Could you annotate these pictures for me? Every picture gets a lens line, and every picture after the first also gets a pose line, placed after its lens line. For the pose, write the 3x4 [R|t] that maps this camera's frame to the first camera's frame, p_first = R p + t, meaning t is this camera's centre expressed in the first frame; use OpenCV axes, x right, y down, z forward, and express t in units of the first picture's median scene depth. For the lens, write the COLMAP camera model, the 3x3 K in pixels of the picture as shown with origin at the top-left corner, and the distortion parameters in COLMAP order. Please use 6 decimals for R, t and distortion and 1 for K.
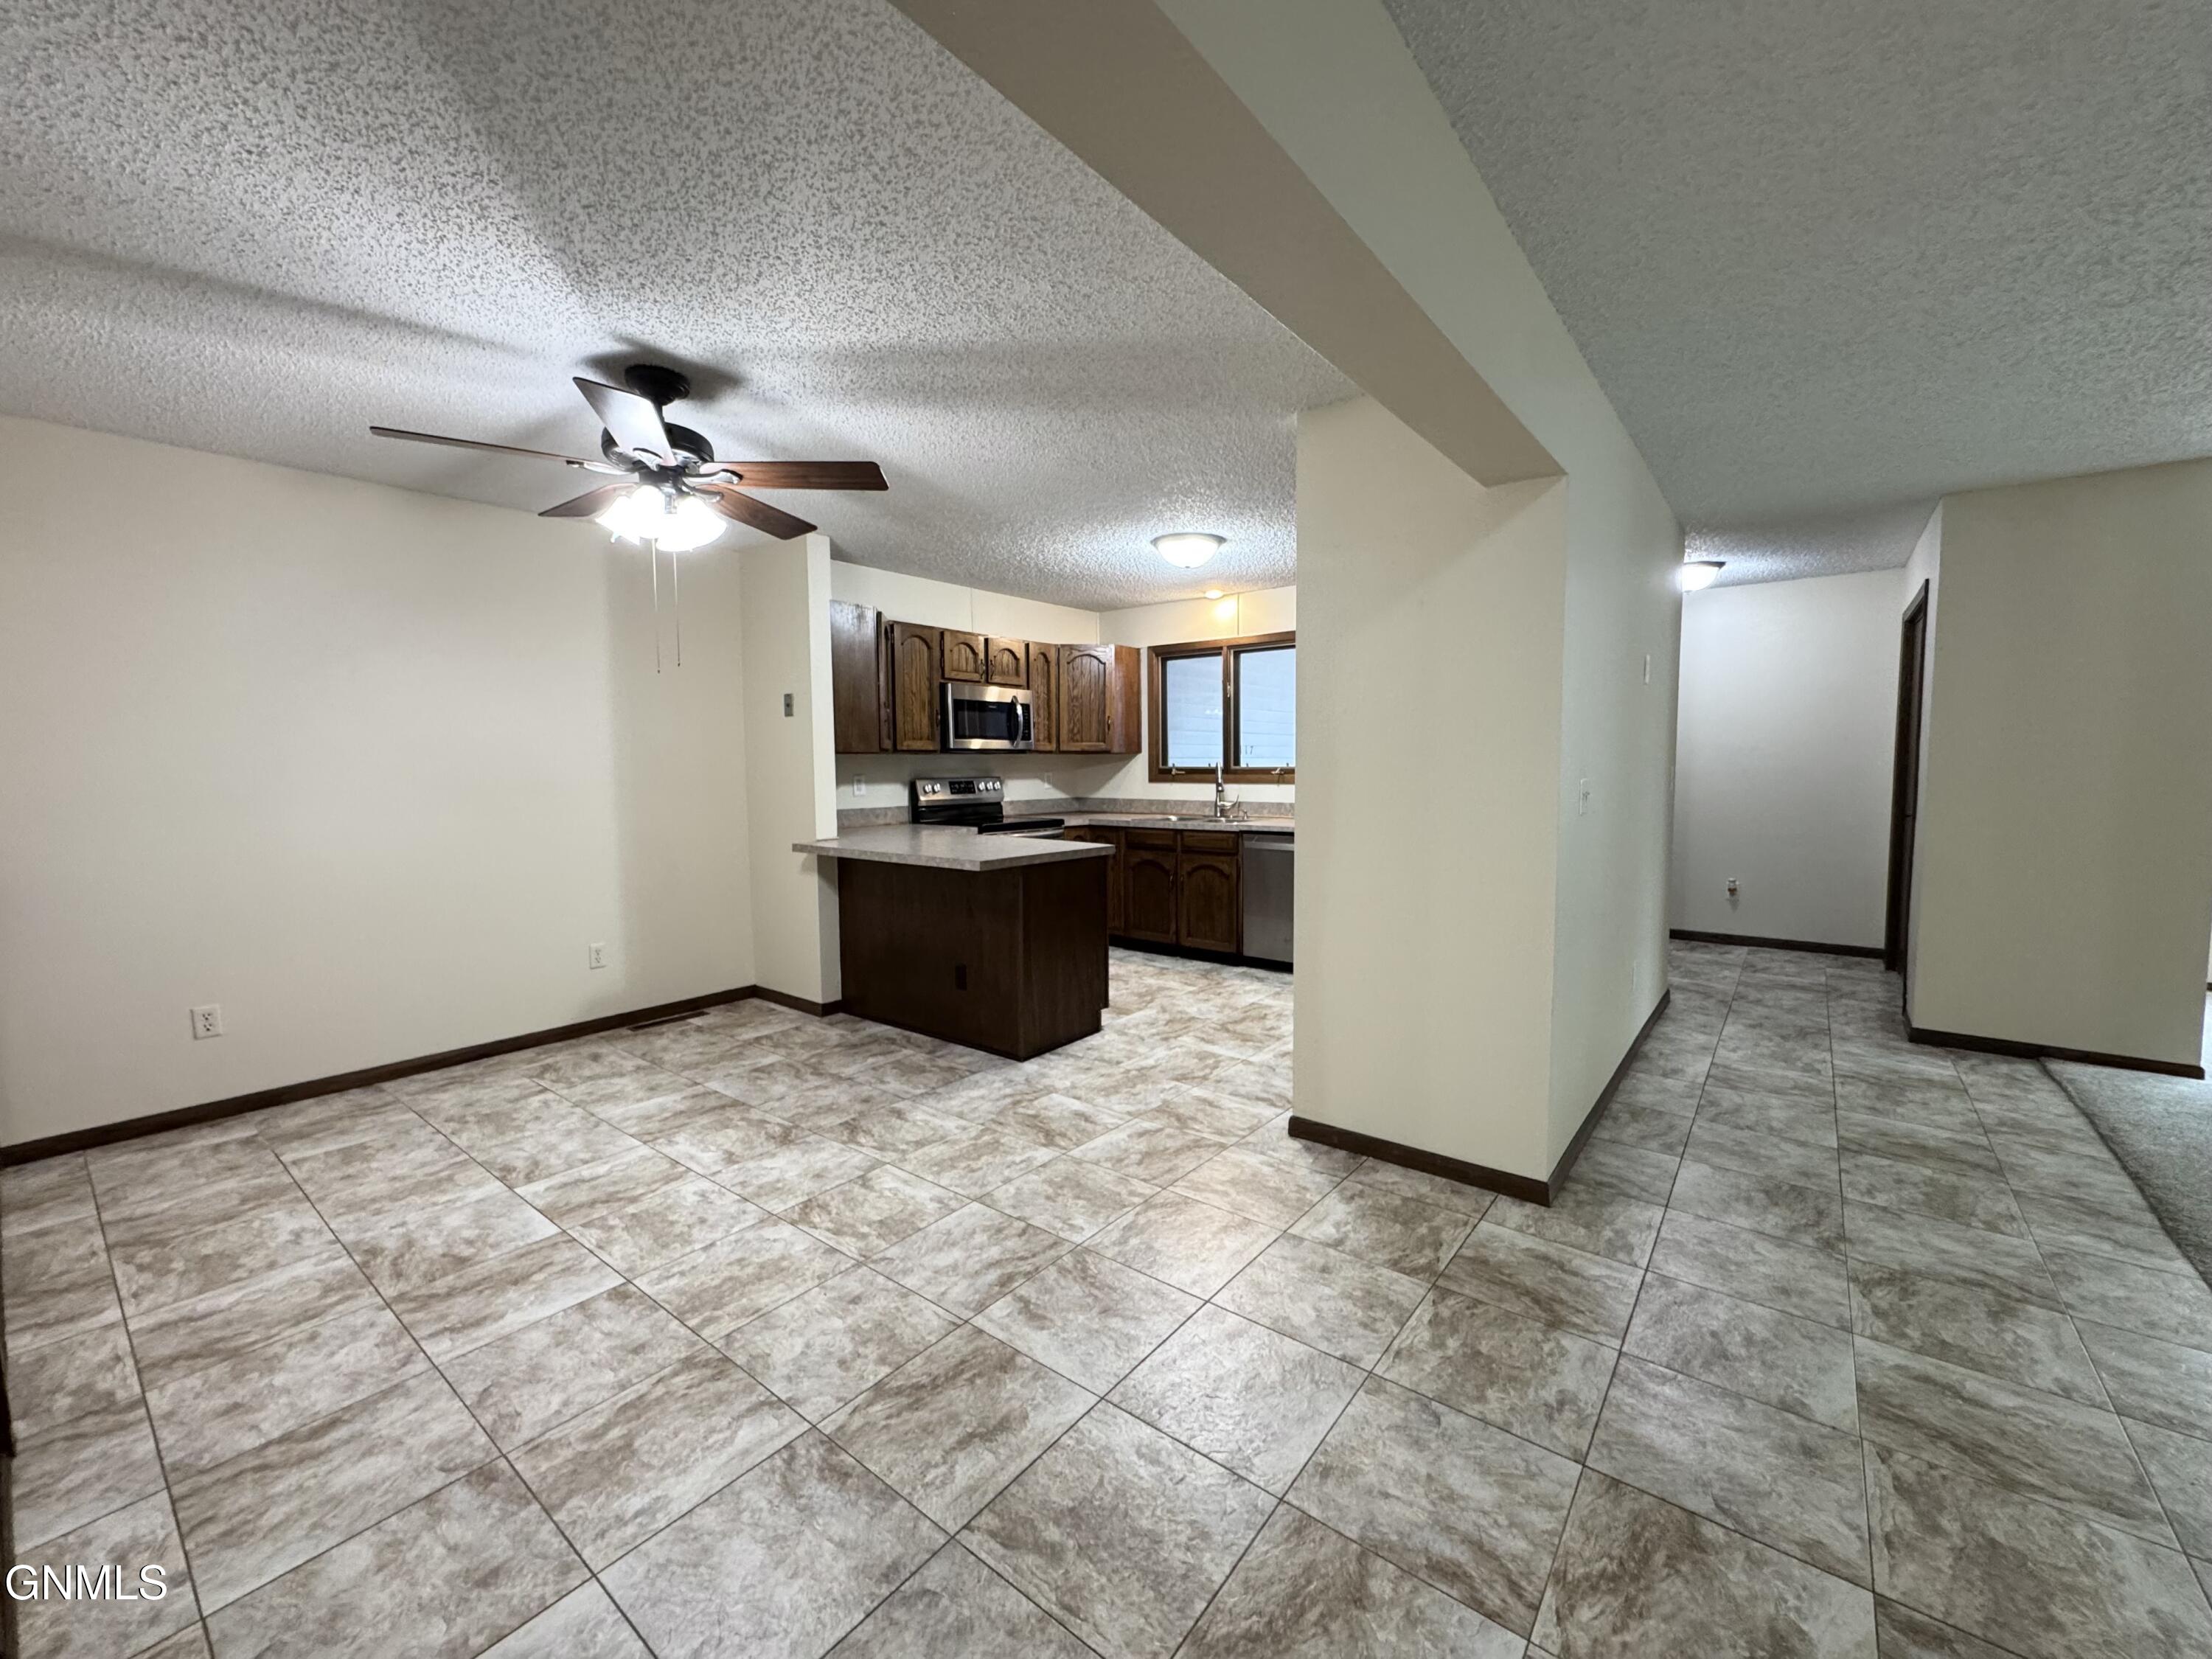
lens RADIAL K [[889.1, 0, 1107.2], [0, 889.1, 827.8], [0, 0, 1]] dist [0.001027, 0.000243]
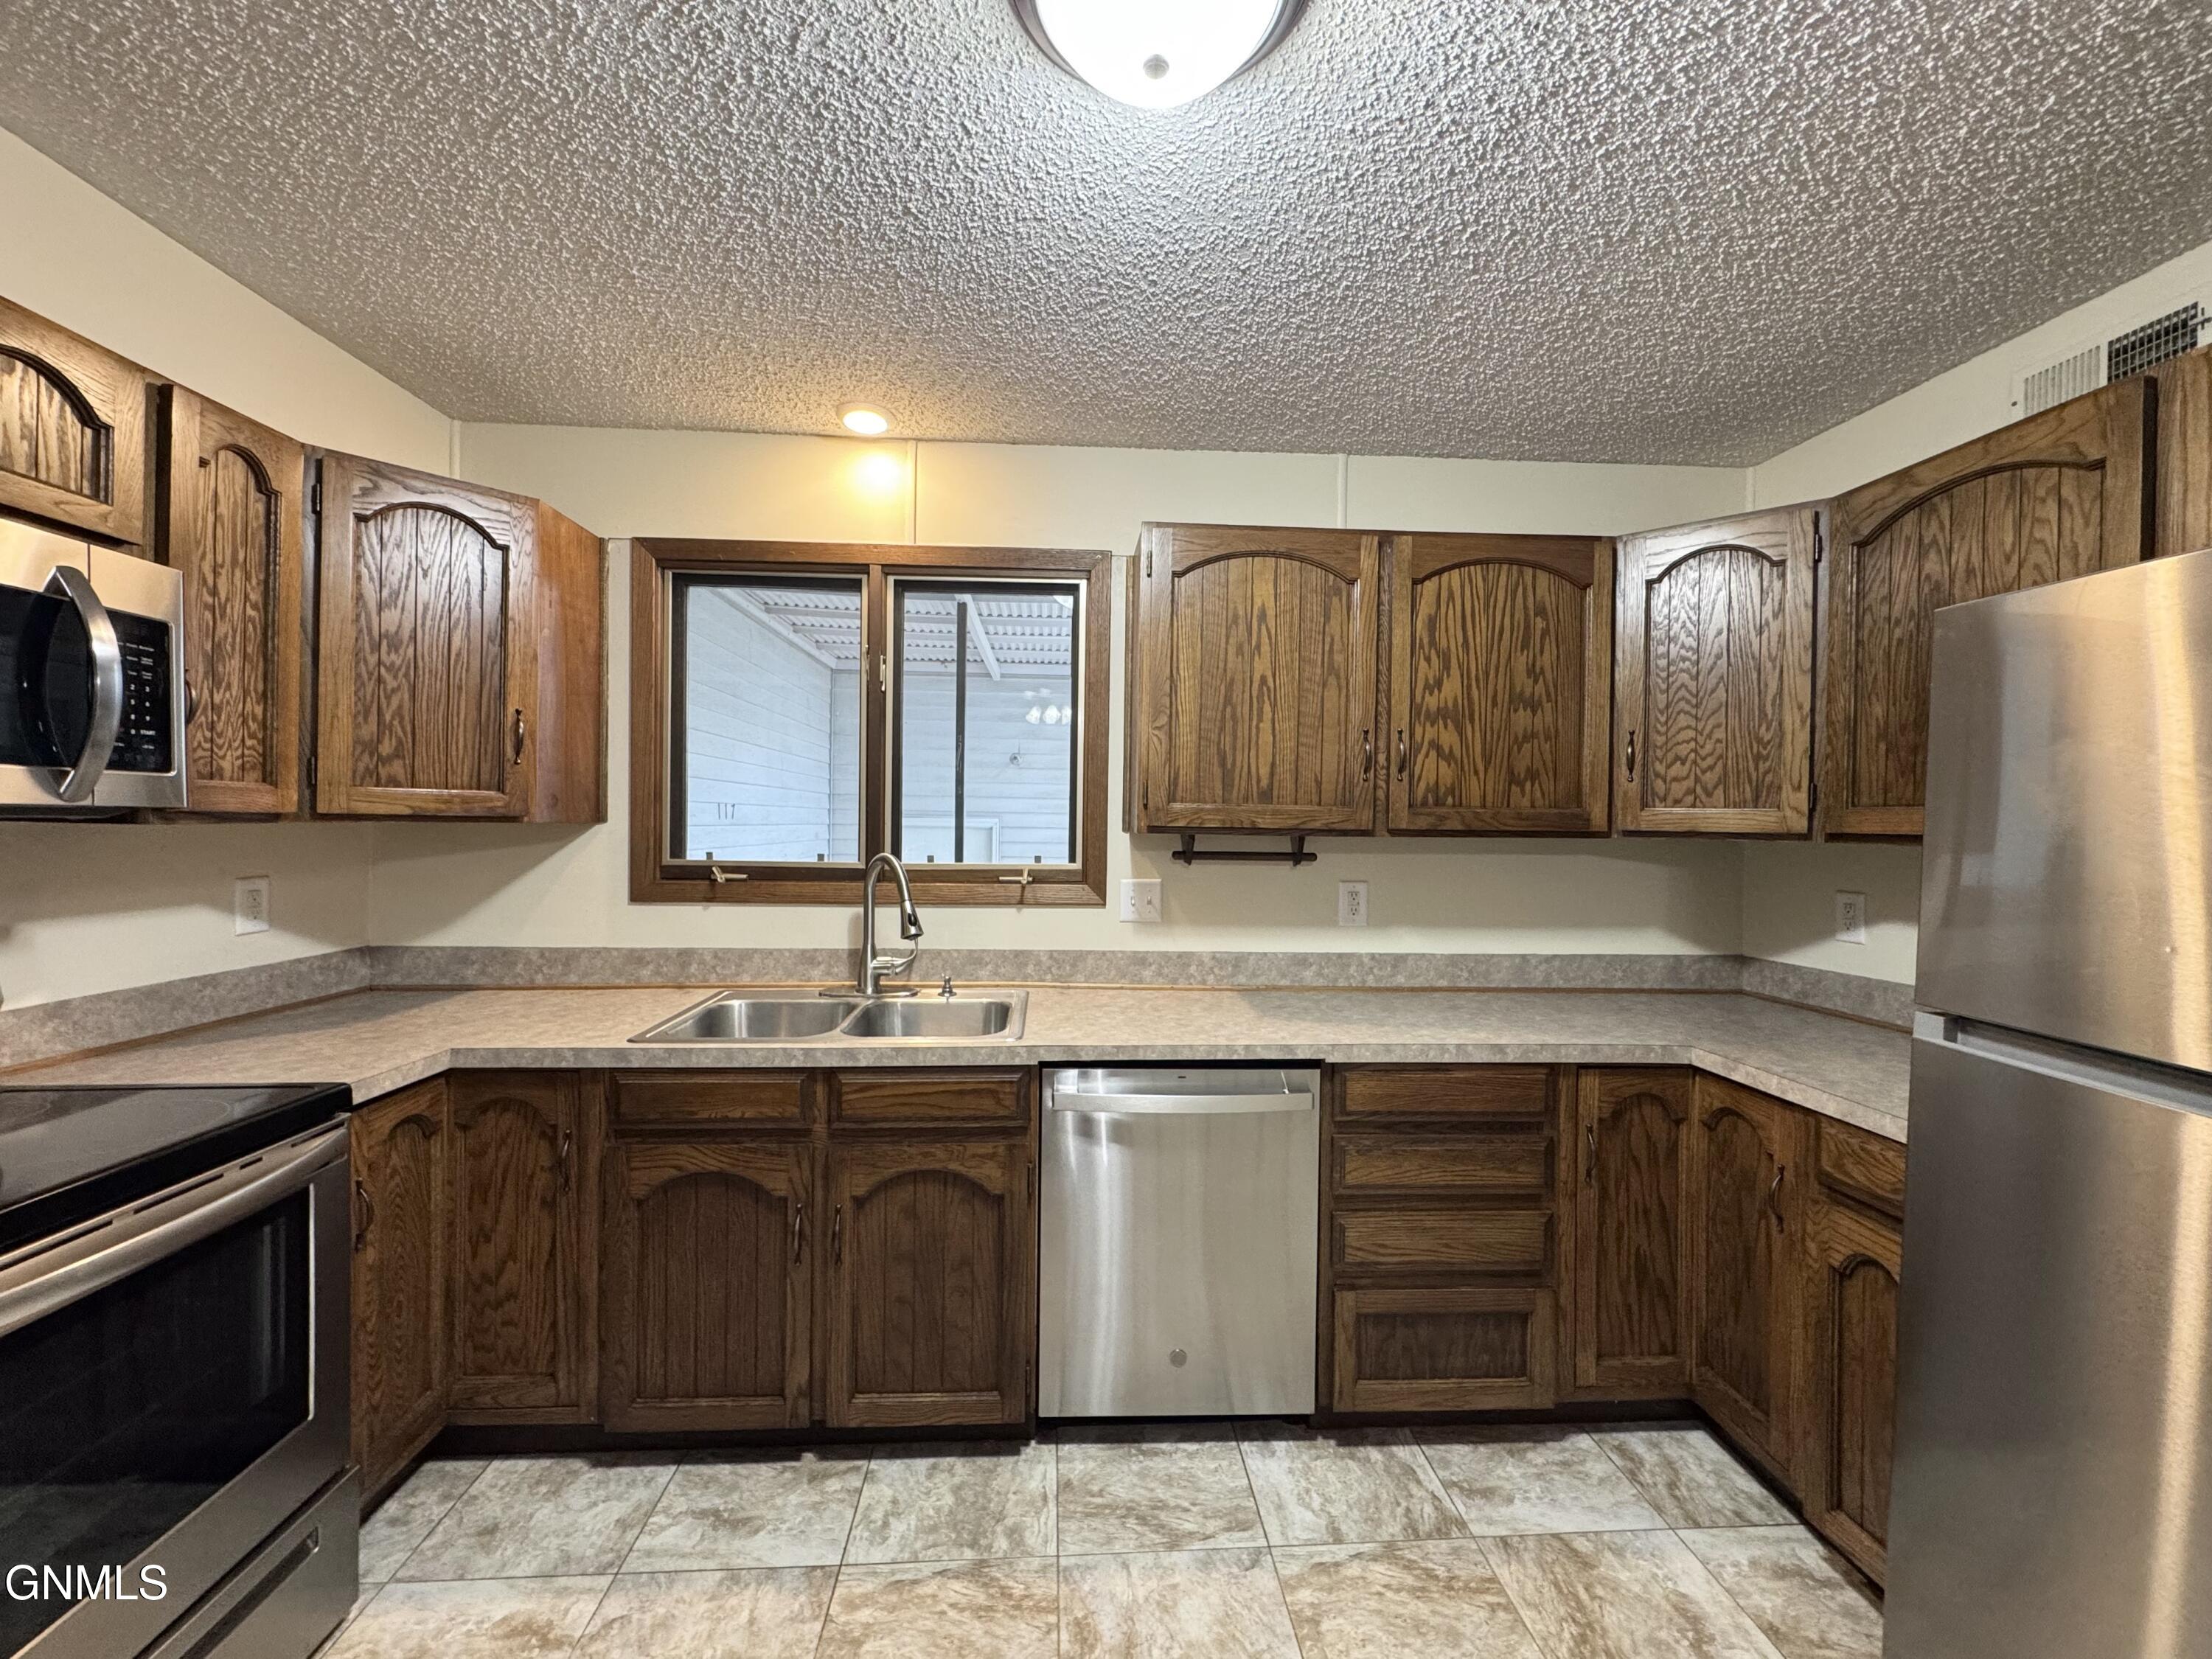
lens RADIAL K [[889.1, 0, 1106.4], [0, 889.1, 828.4], [0, 0, 1]] dist [0.001027, 0.000243]
pose [[0.745280, 0.013111, 0.666623, -0.054828], [0.027959, 0.998313, -0.050892, -0.060156], [-0.666166, 0.056567, 0.743655, 0.619705]]
